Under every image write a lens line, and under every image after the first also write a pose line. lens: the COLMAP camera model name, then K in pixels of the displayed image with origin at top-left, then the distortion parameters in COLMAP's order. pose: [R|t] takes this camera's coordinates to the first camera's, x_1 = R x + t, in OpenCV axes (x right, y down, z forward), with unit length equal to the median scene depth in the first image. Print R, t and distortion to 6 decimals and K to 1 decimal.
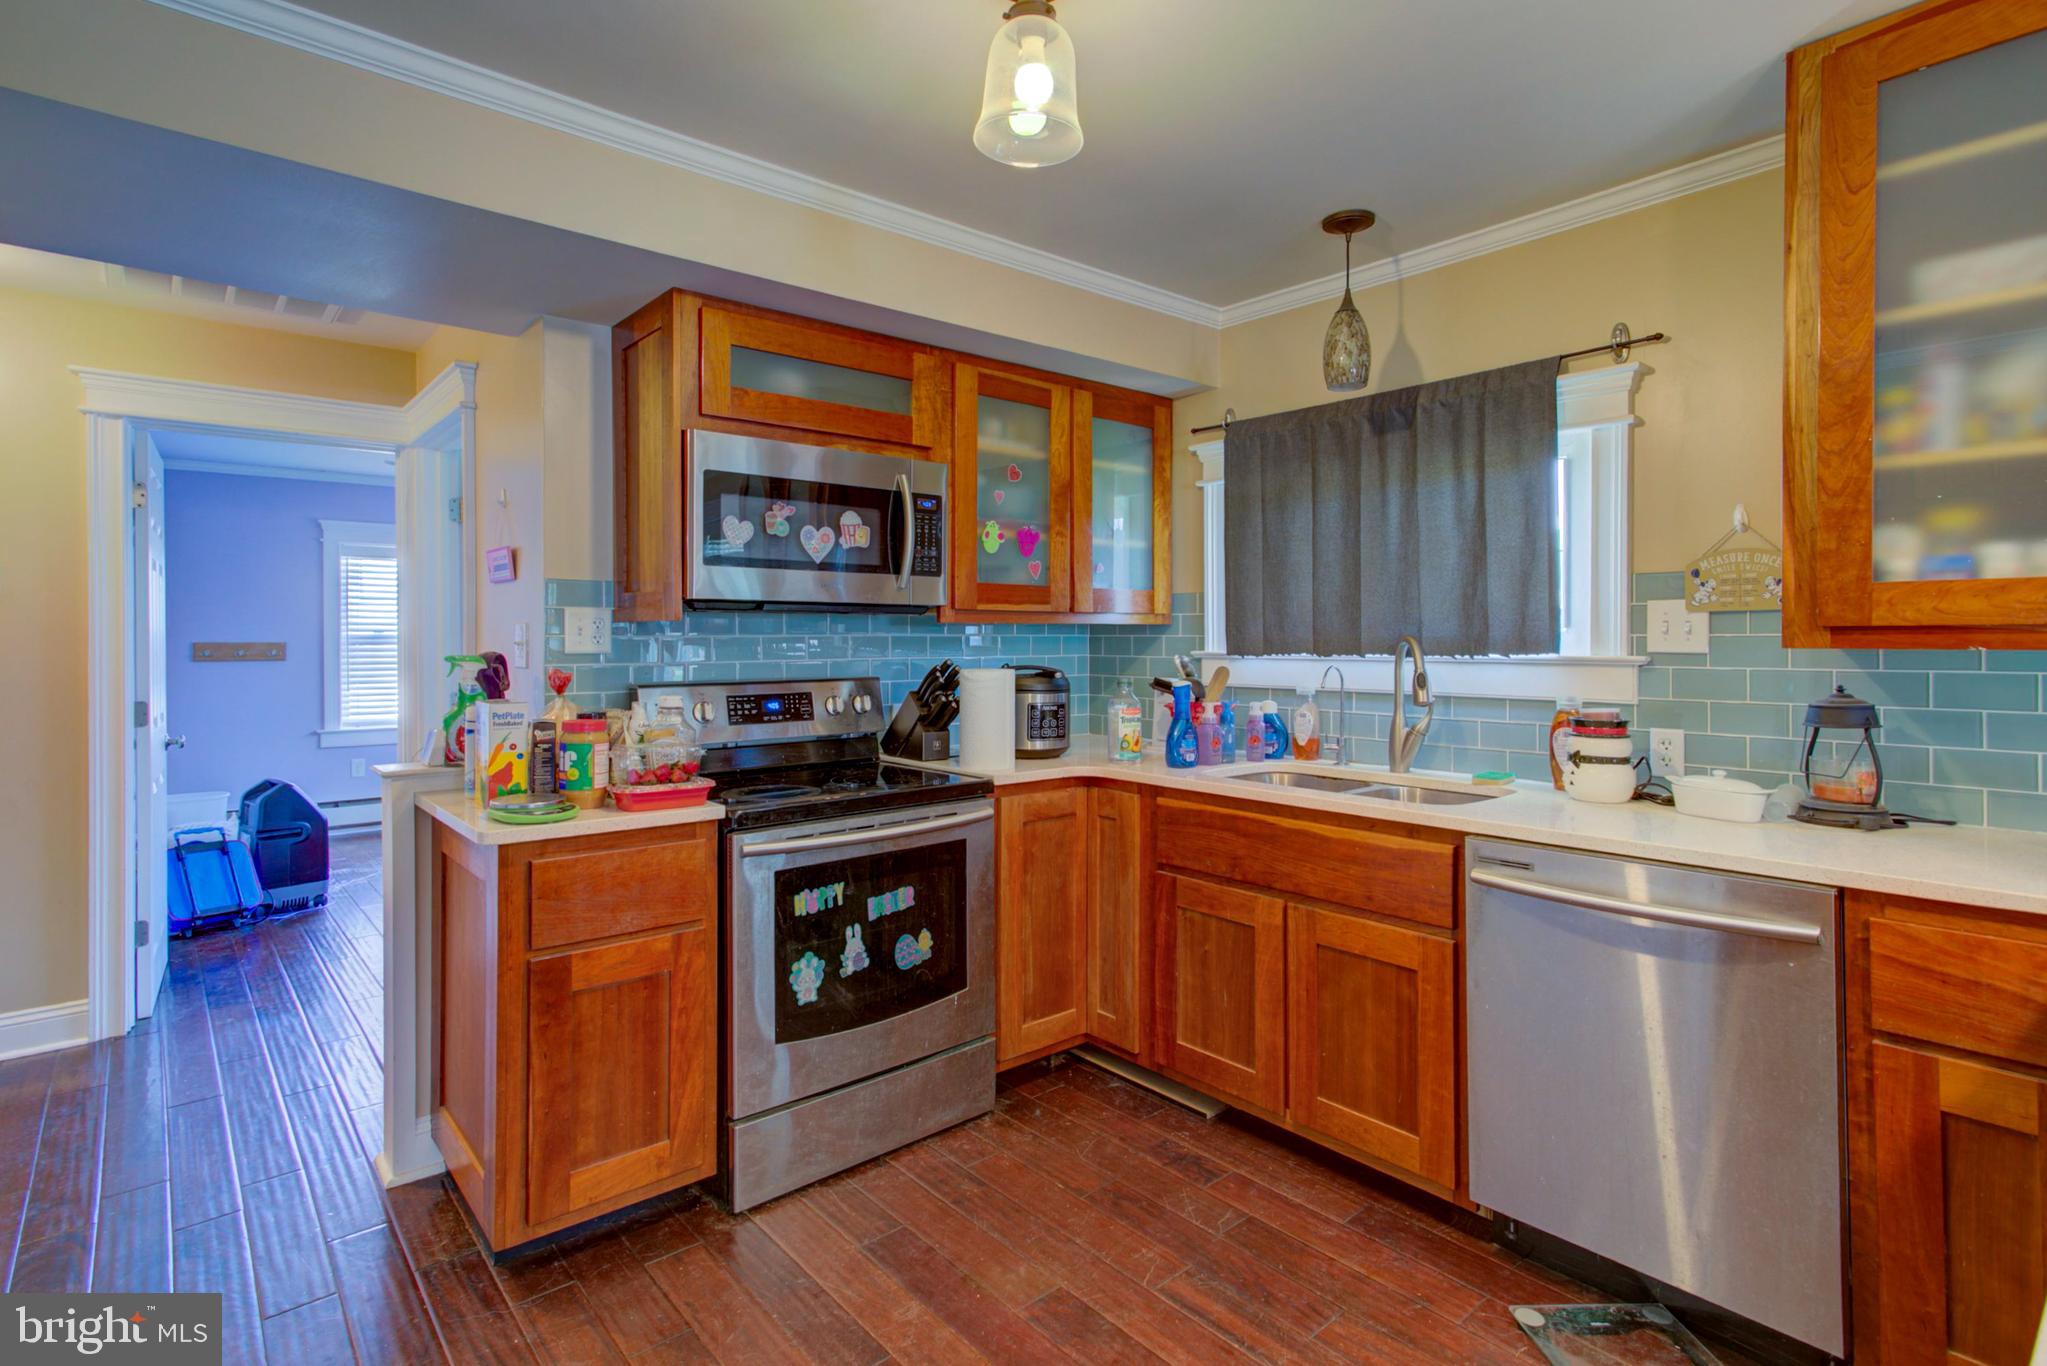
lens RADIAL K [[1004.5, 0, 1002.6], [0, 1004.5, 640.2], [0, 0, 1]] dist [0.007056, 0.002918]
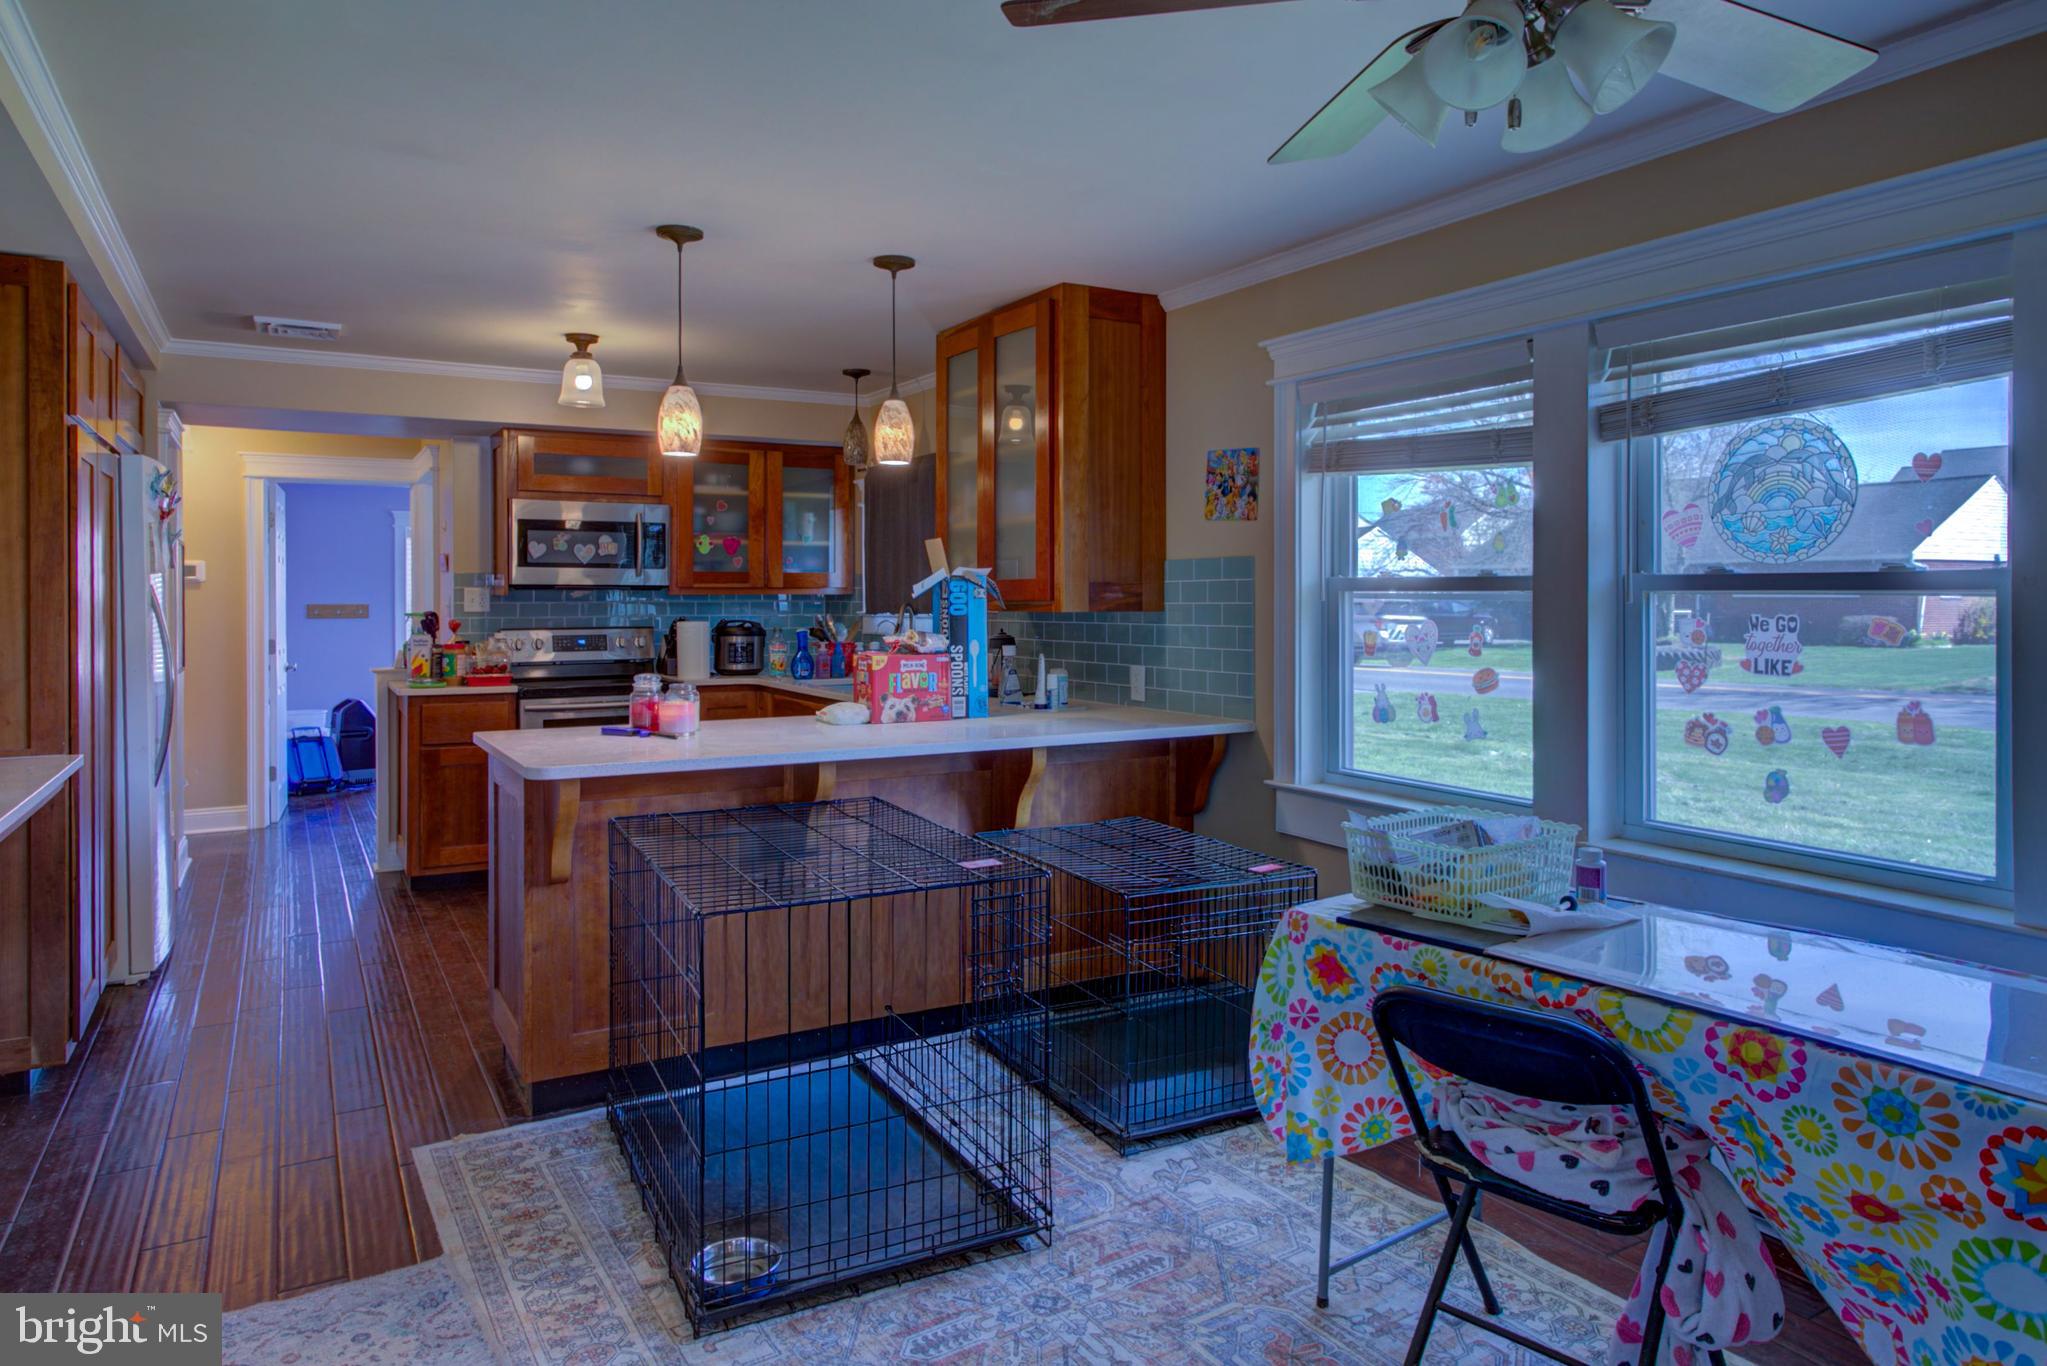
lens RADIAL K [[1266.6, 0, 992.5], [0, 1266.6, 600.6], [0, 0, 1]] dist [0.001886, -0.001182]
pose [[0.981560, 0.000290, -0.191153, 0.807967], [-0.000128, 1.000000, 0.000864, -0.008257], [0.191153, -0.000824, 0.981560, -0.934055]]
